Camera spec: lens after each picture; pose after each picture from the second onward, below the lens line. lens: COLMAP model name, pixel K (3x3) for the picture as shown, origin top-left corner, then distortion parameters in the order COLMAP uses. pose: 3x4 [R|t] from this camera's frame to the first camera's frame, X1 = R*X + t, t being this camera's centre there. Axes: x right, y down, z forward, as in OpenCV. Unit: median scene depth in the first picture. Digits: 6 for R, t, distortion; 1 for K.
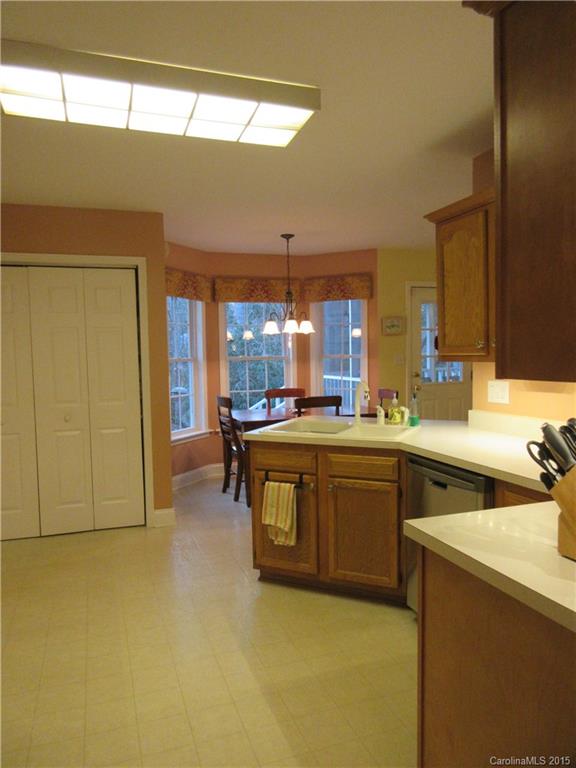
lens RADIAL K [[556.6, 0, 288.0], [0, 556.6, 384.0], [0, 0, 1]] dist [-0.017082, -0.000963]
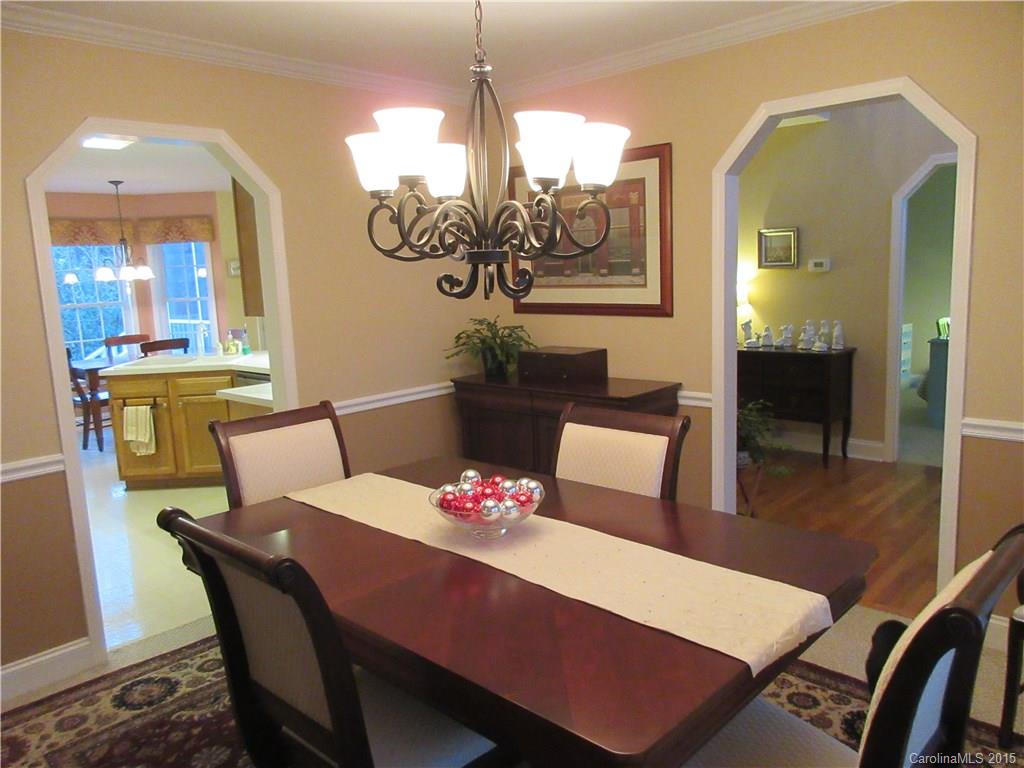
lens RADIAL K [[742.2, 0, 524.7], [0, 742.2, 379.6], [0, 0, 1]] dist [-0.017082, -0.000963]
pose [[0.872789, -0.089759, 0.479774, -0.028188], [0.053917, 0.994660, 0.088003, 0.010414], [-0.485111, -0.050941, 0.872968, -0.553179]]
